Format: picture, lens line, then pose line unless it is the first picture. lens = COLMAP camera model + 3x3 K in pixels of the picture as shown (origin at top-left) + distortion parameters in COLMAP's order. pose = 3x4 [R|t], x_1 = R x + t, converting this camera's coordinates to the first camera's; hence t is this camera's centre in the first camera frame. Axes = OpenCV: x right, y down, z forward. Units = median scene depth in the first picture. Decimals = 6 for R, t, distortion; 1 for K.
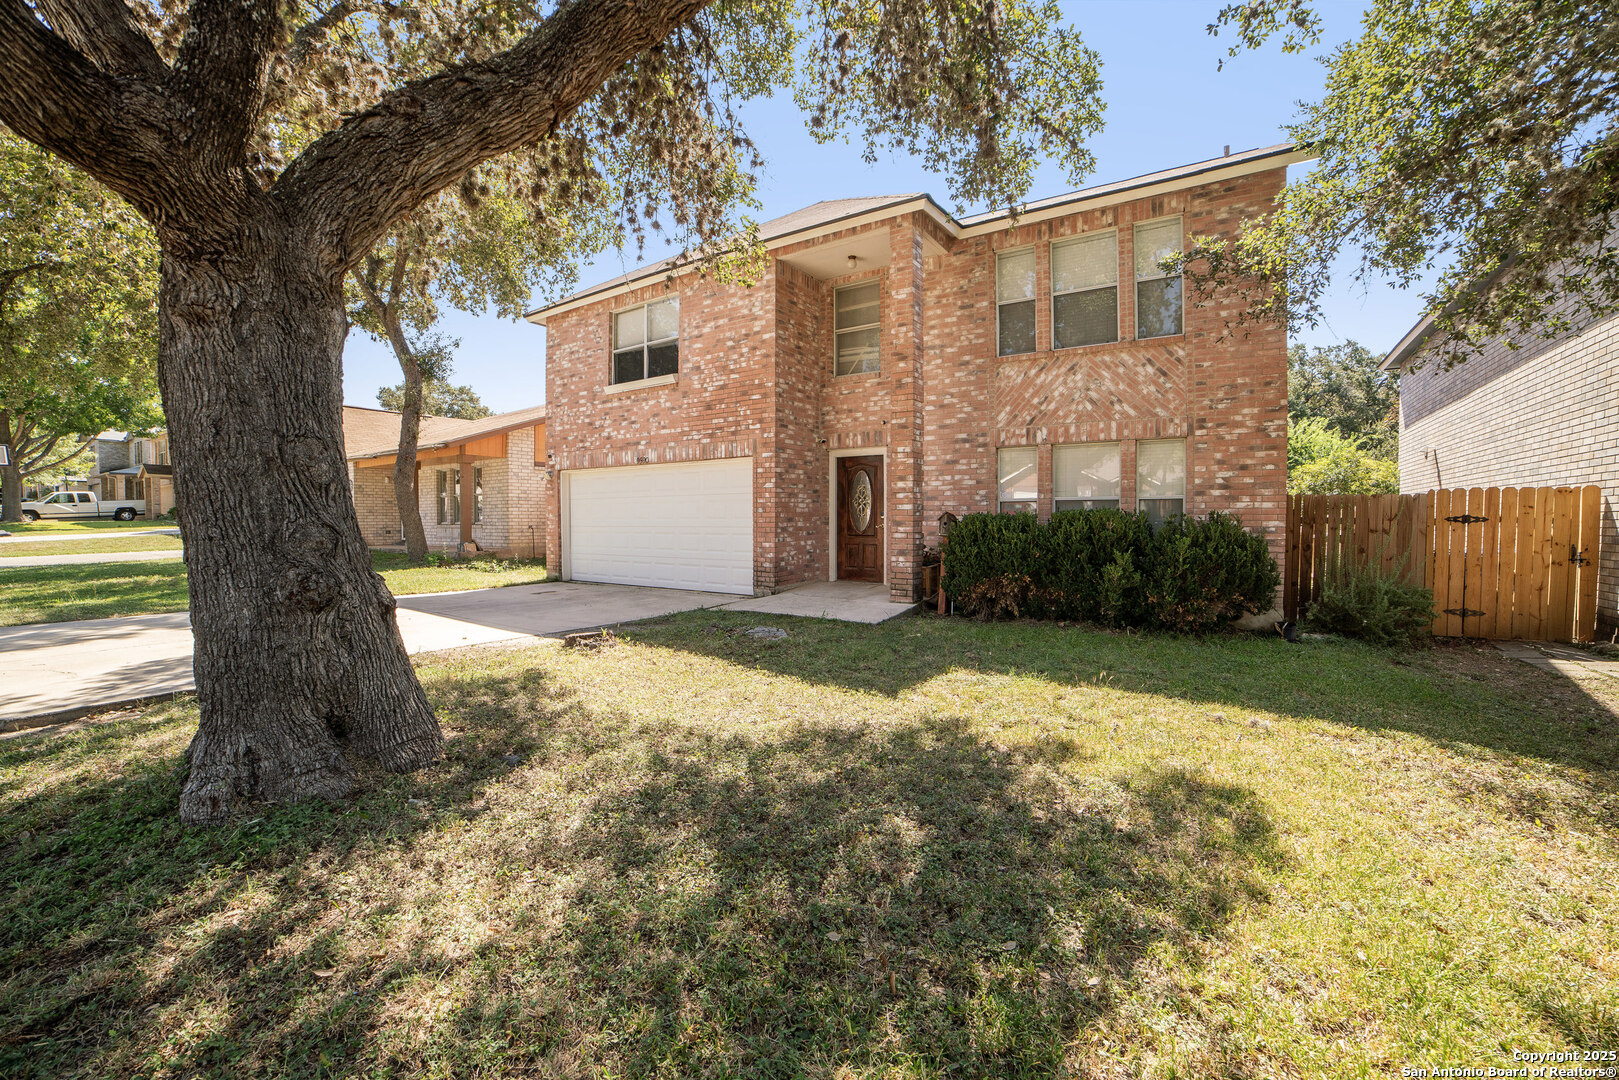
lens RADIAL K [[663.8, 0, 809.5], [0, 663.8, 540.0], [0, 0, 1]] dist [-0.084776, 0.000379]
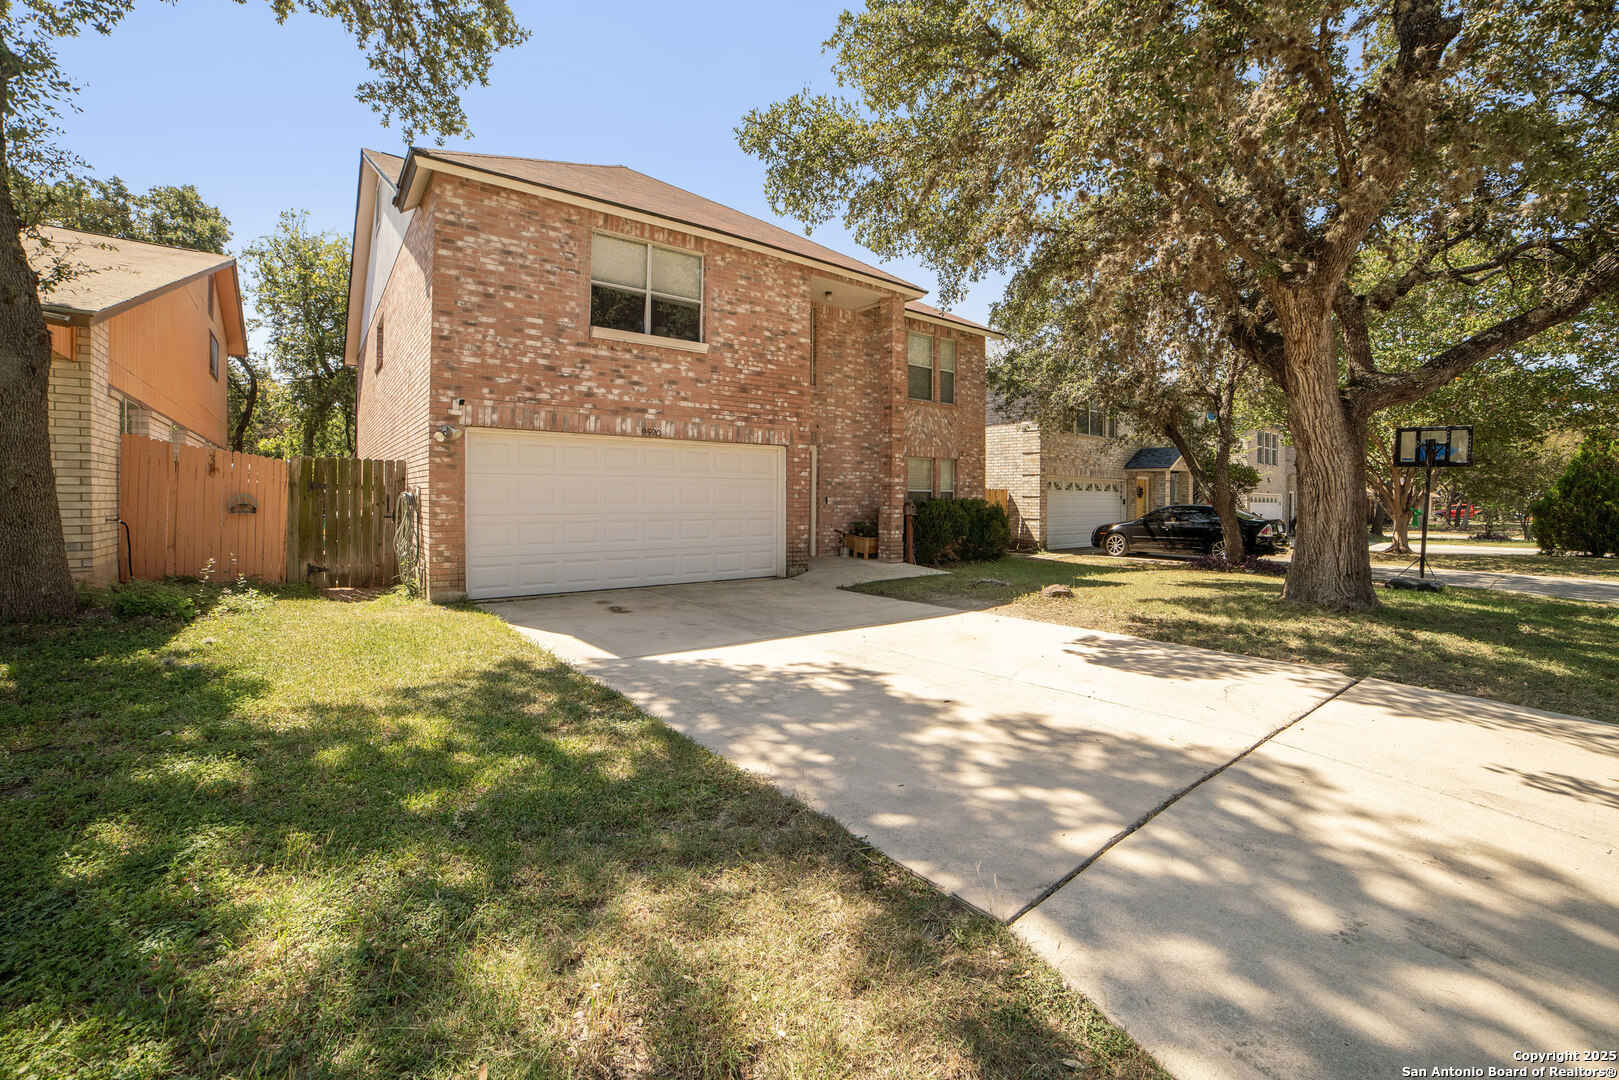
lens RADIAL K [[681.1, 0, 817.8], [0, 681.1, 498.1], [0, 0, 1]] dist [-0.097411, 0.027101]
pose [[0.293675, -0.000287, 0.955905, -1.131095], [0.020897, 0.999763, -0.006120, -0.033815], [-0.955677, 0.021773, 0.293612, 0.629868]]
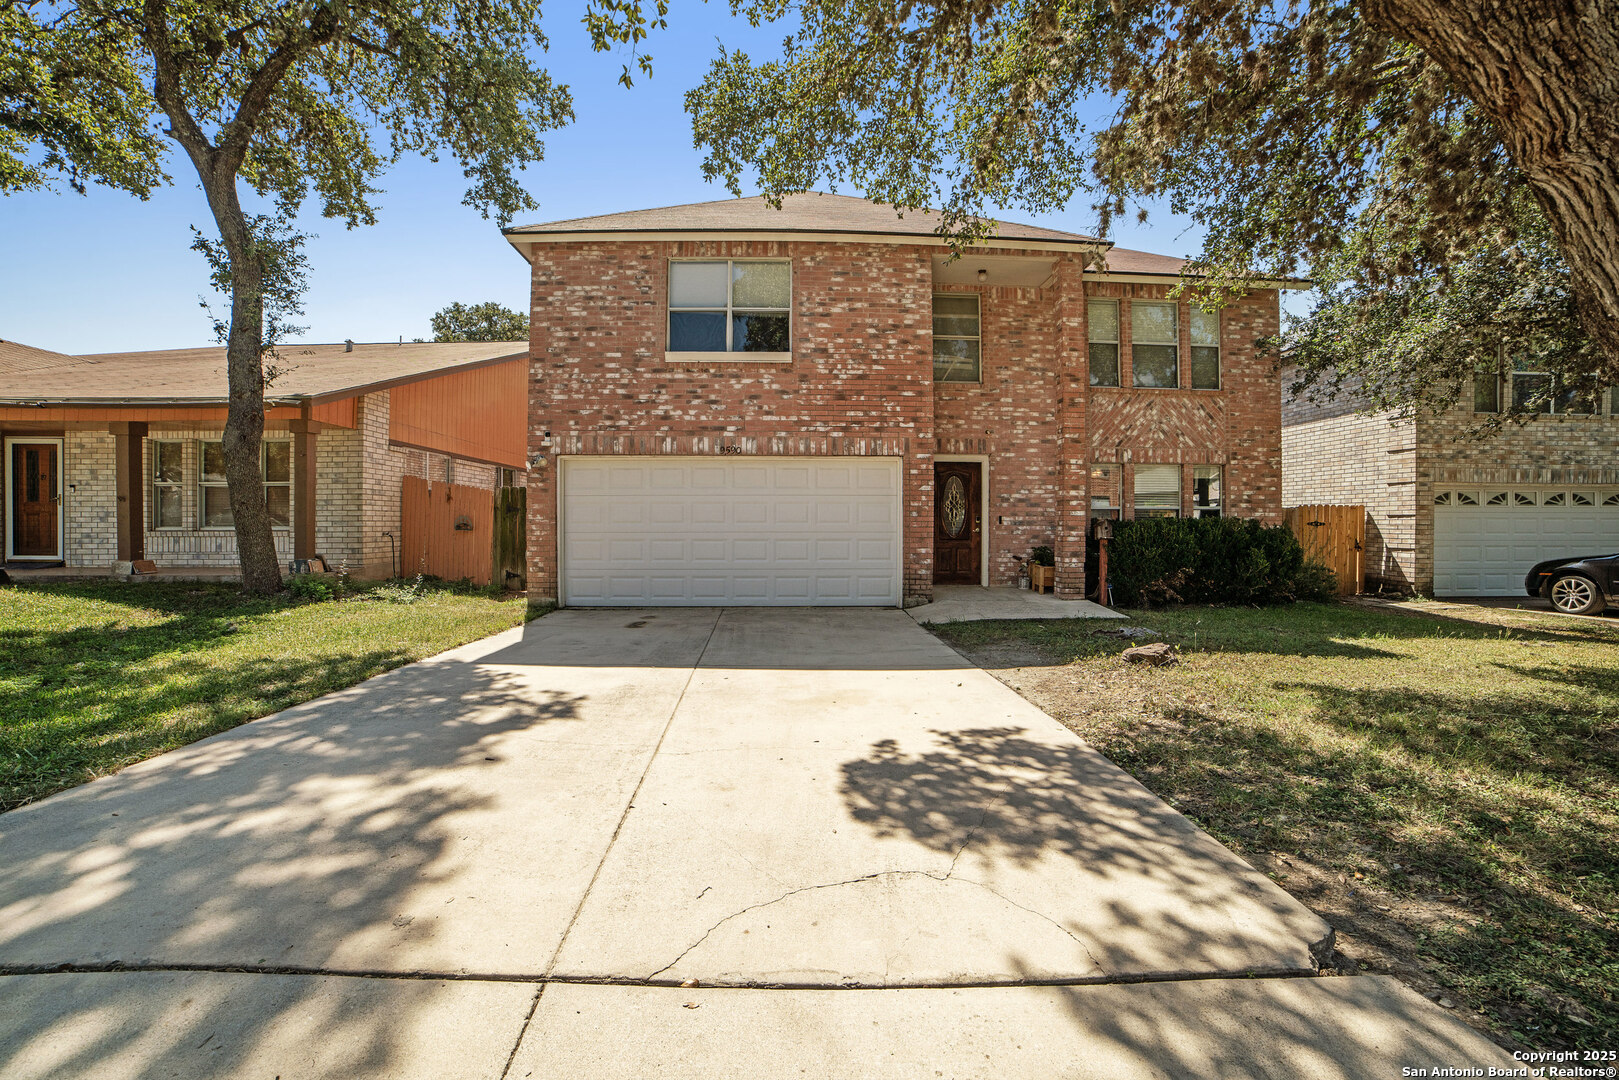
lens RADIAL K [[676.9, 0, 809.6], [0, 676.9, 523.4], [0, 0, 1]] dist [-0.113470, 0.042341]
pose [[0.806568, 0.001225, 0.591140, -0.752594], [0.015706, 0.999600, -0.023500, -0.011629], [-0.590933, 0.028239, 0.806226, 0.314520]]
